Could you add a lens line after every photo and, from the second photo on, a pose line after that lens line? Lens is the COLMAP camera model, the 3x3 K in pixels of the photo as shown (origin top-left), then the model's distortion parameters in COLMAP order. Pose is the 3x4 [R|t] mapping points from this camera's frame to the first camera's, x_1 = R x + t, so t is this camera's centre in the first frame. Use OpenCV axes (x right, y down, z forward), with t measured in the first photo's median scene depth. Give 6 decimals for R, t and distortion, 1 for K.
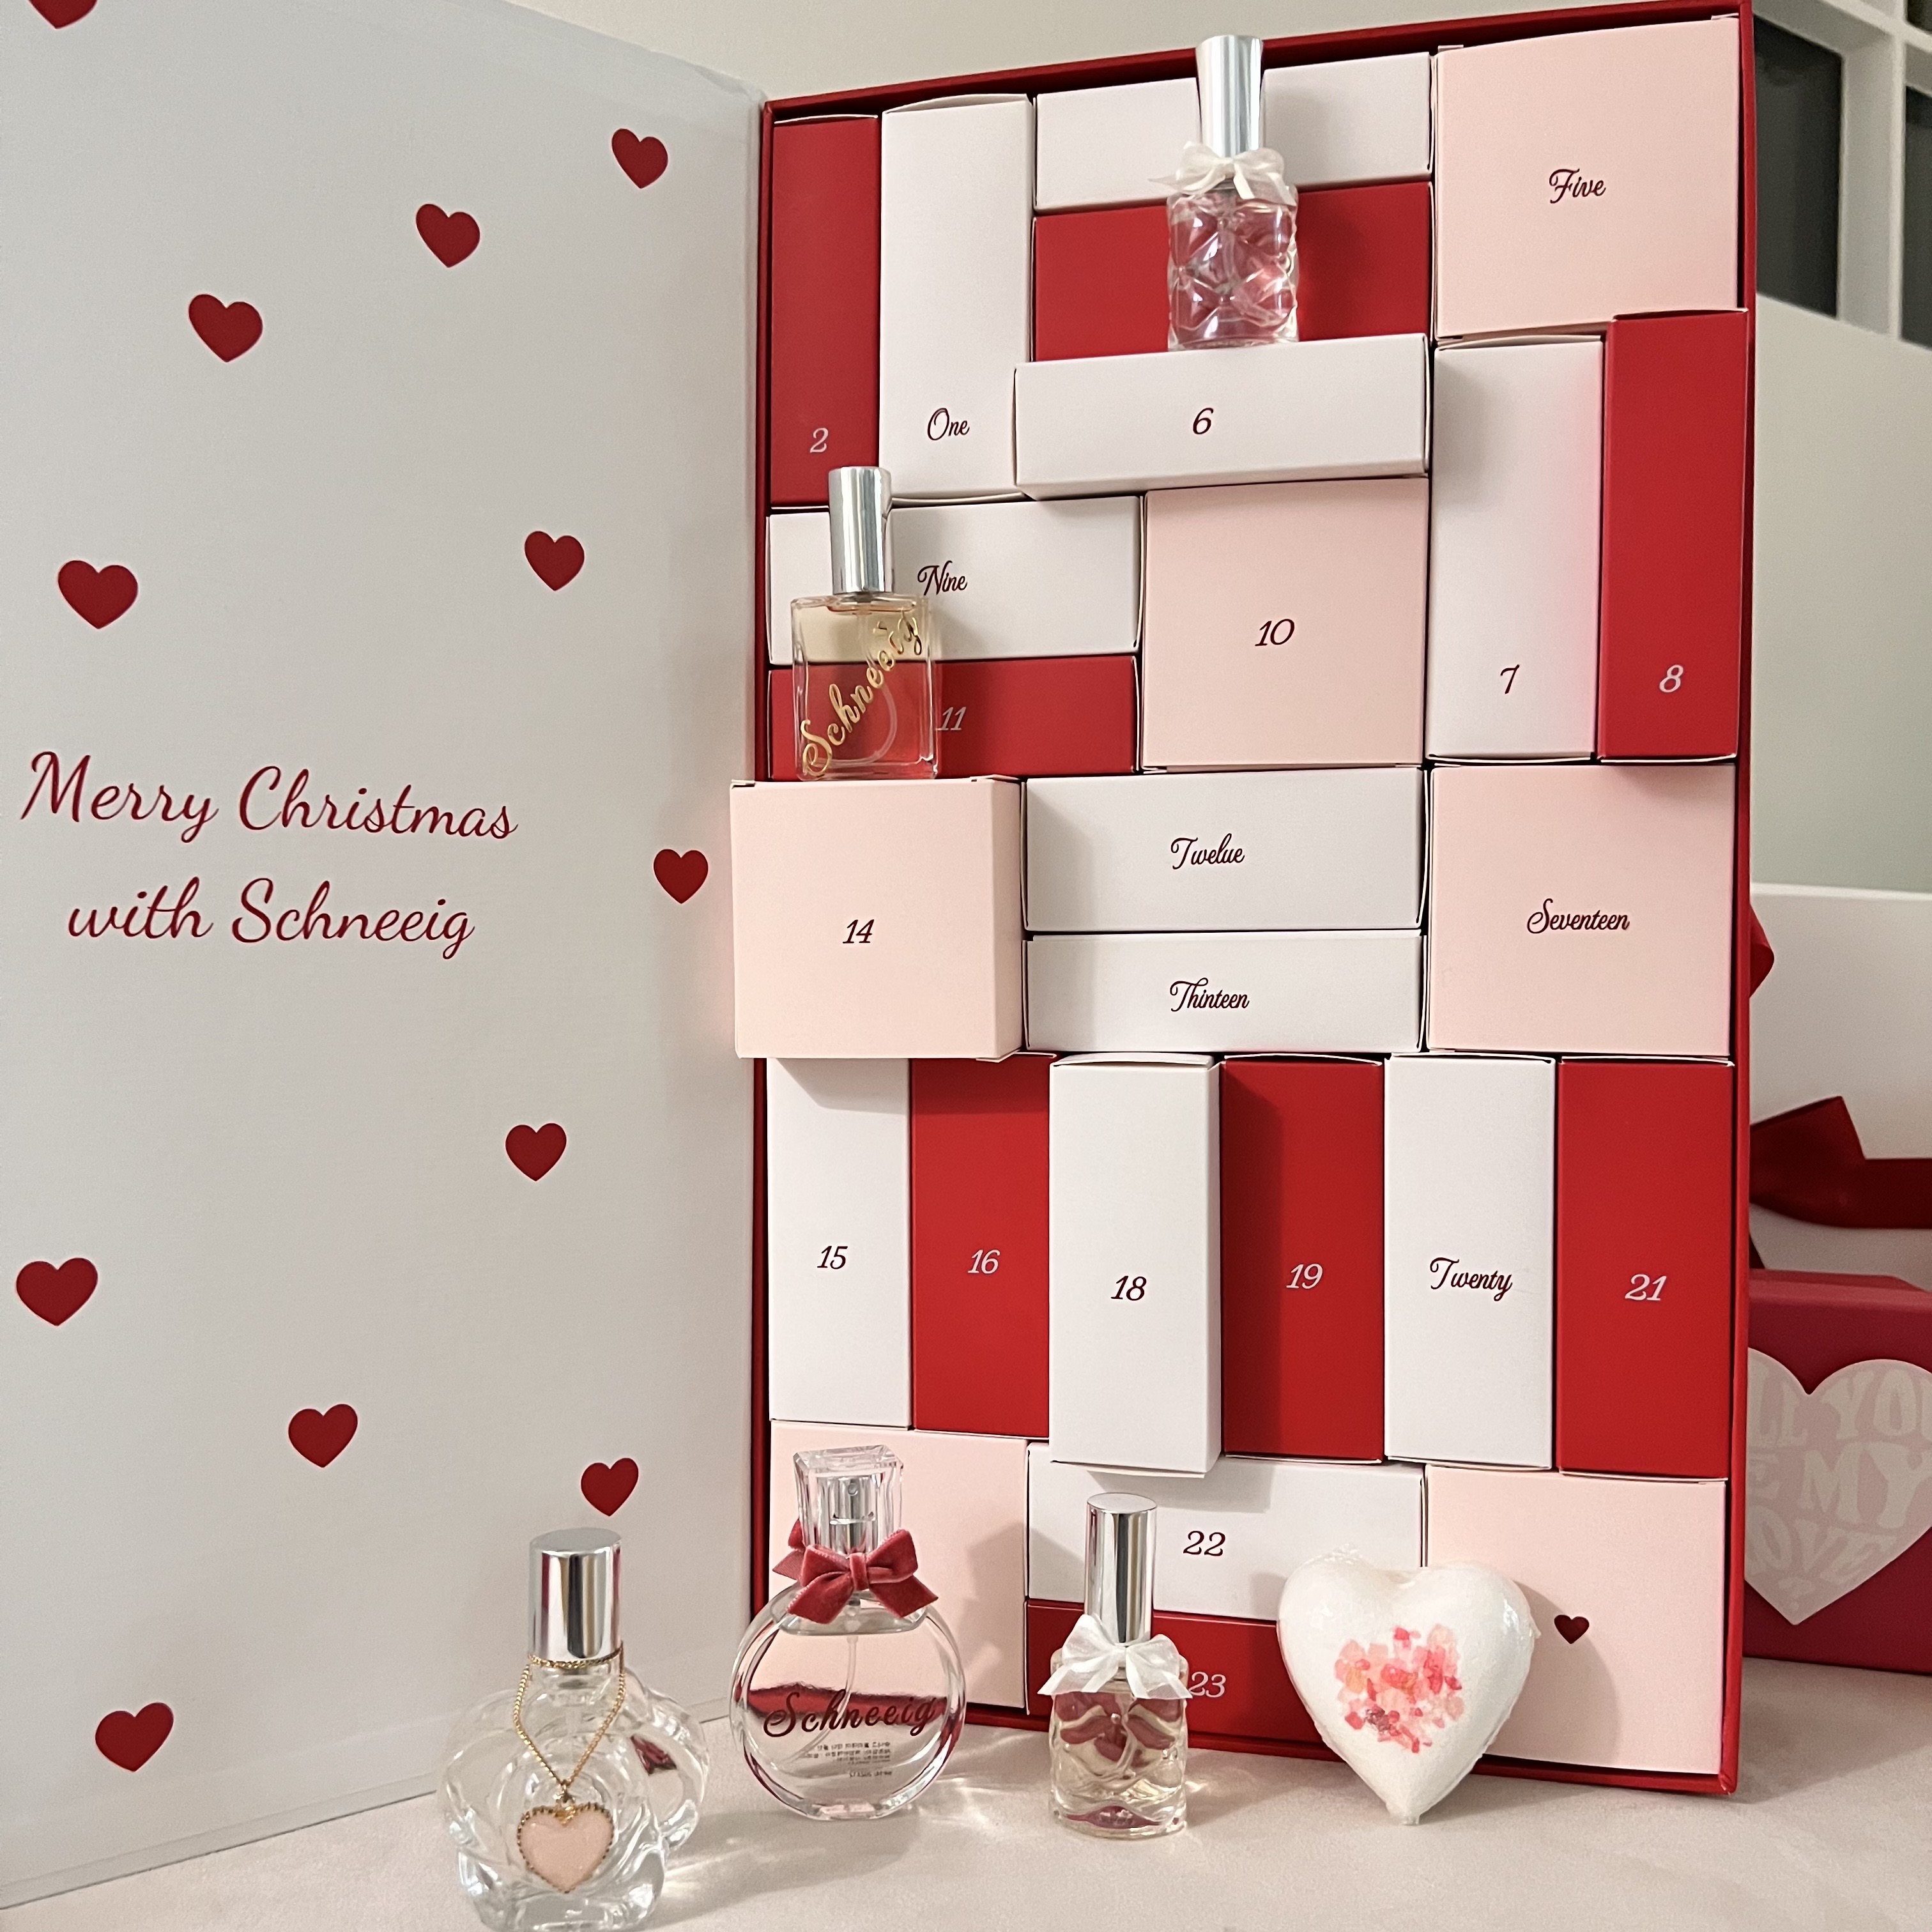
lens RADIAL K [[1954.3, 0, 966.0], [0, 1954.3, 966.0], [0, 0, 1]] dist [0.109763, -0.184821]
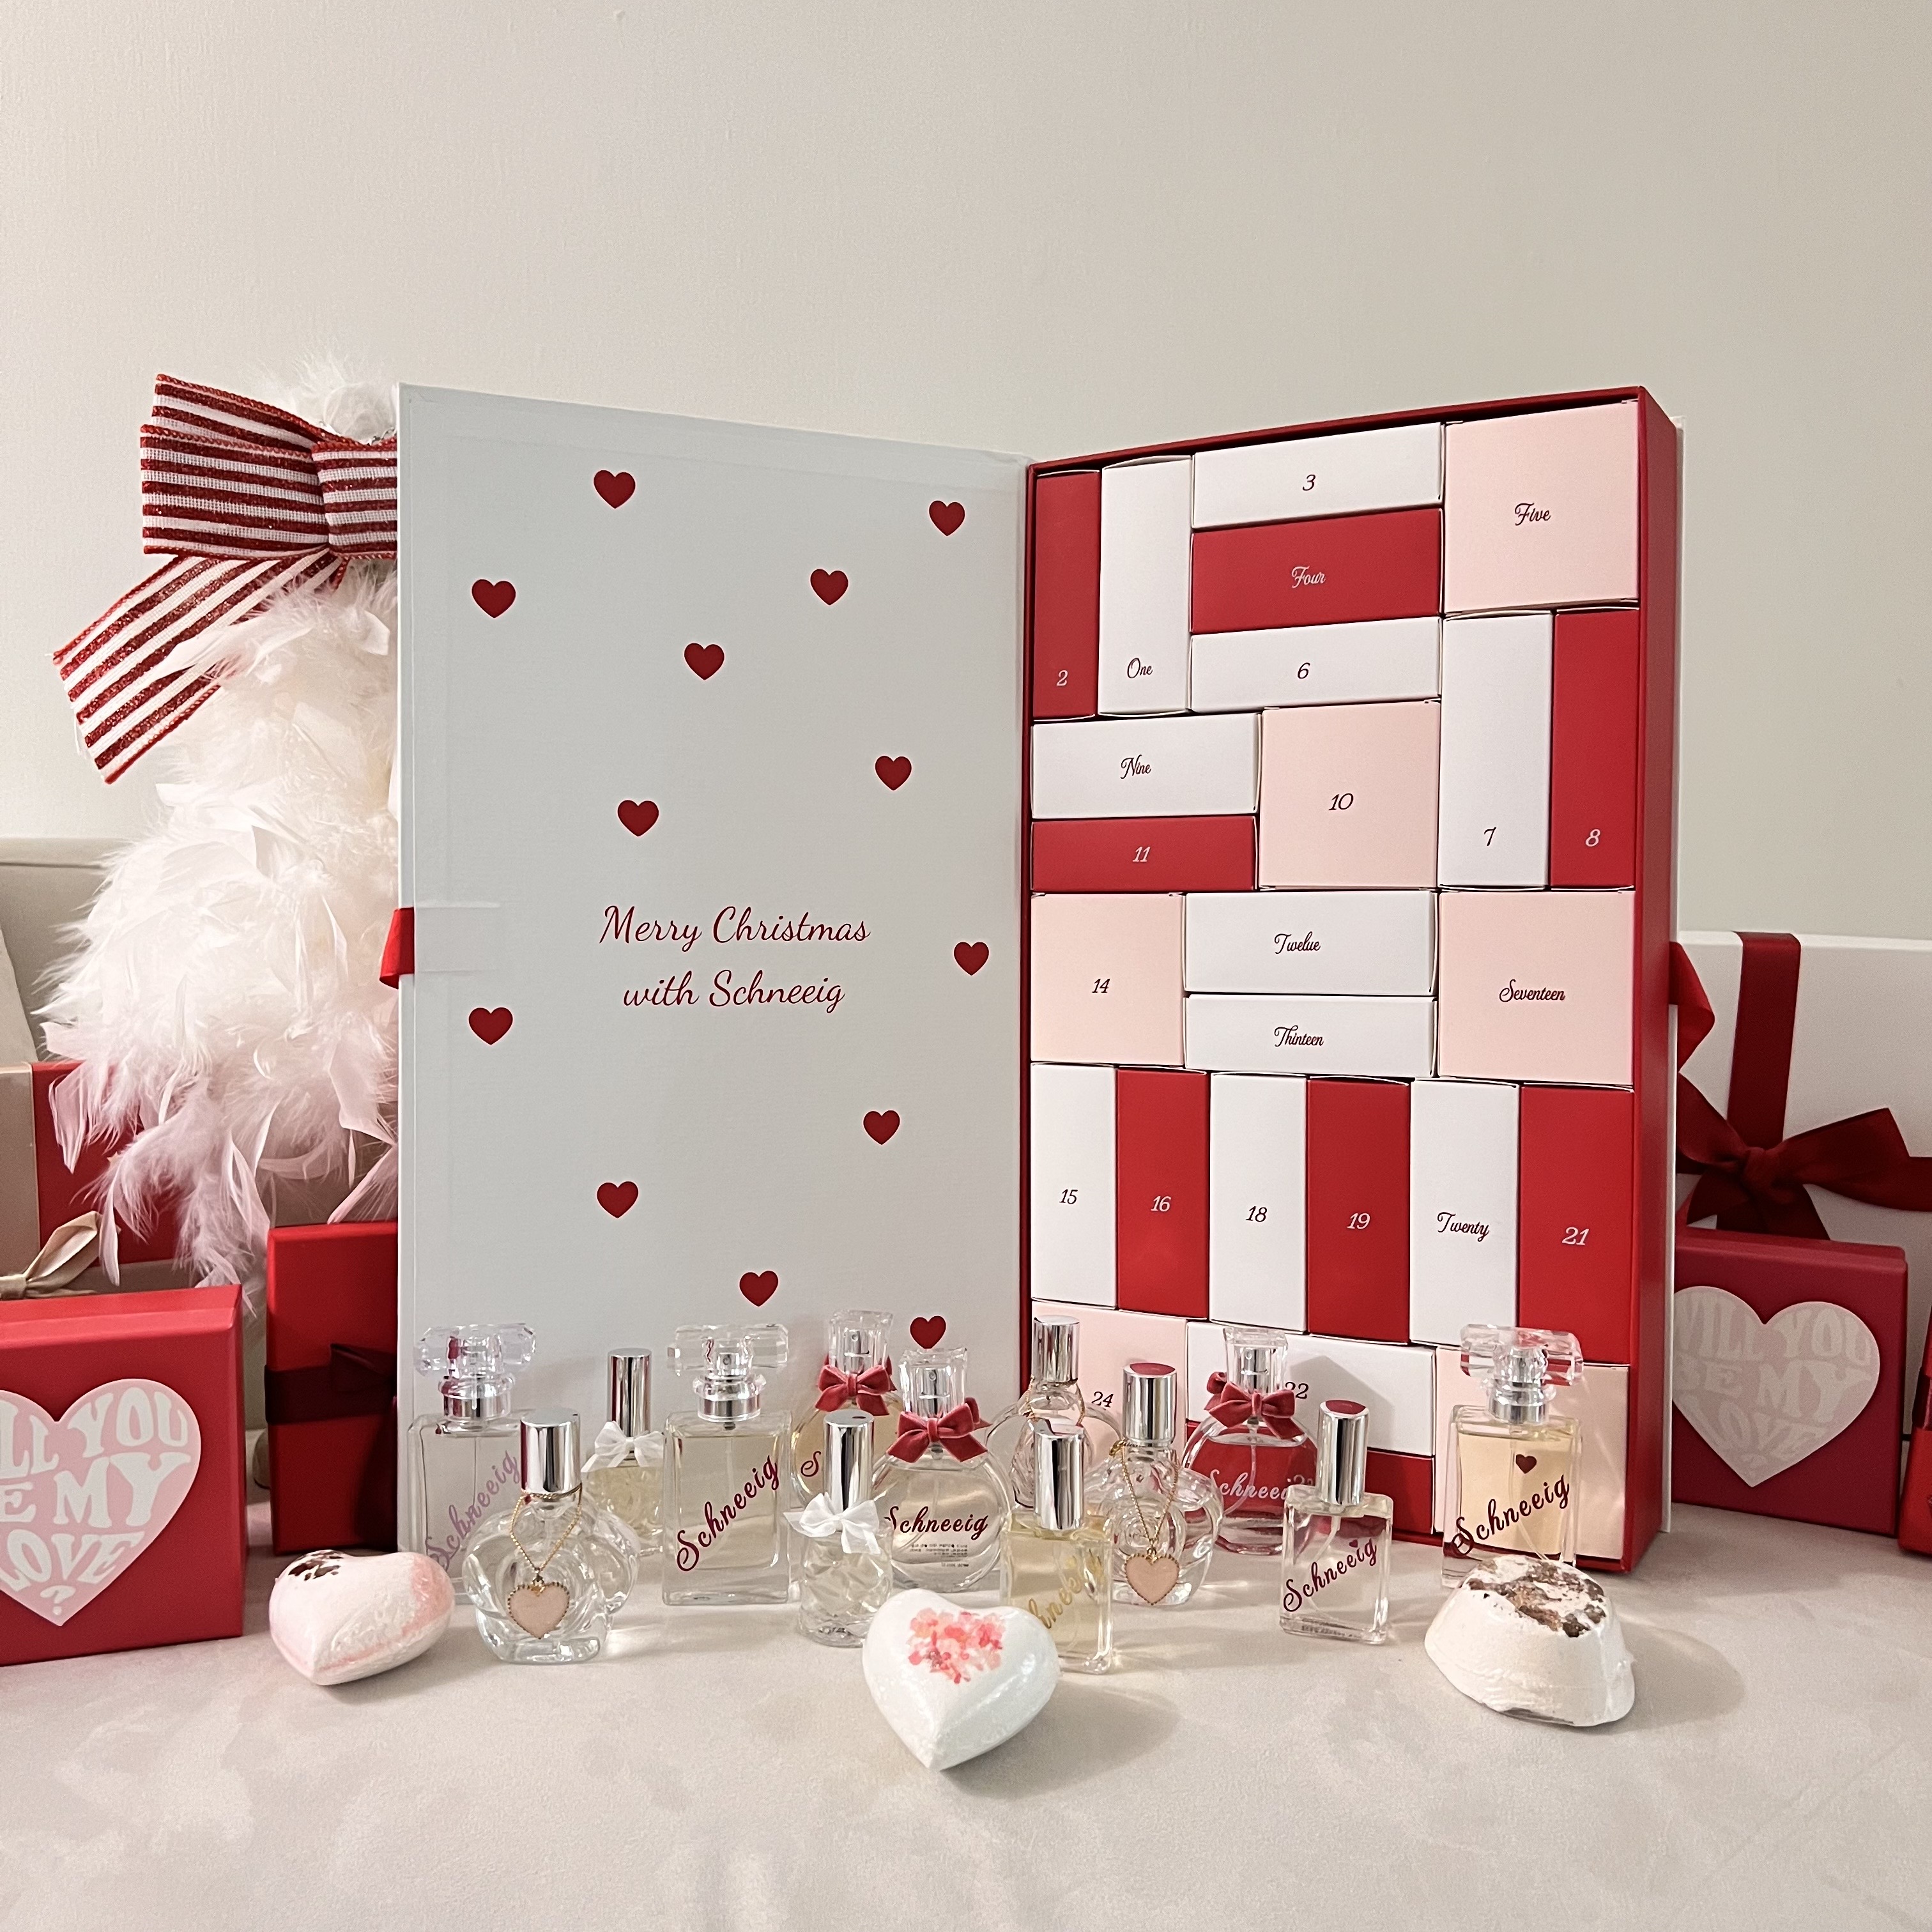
lens RADIAL K [[1894.4, 0, 966.0], [0, 1894.4, 966.0], [0, 0, 1]] dist [0.153270, 0.002285]
pose [[0.966588, 0.001128, -0.256334, 0.265341], [0.003446, 0.999843, 0.017395, -0.071543], [0.256313, -0.017698, 0.966432, -0.540213]]
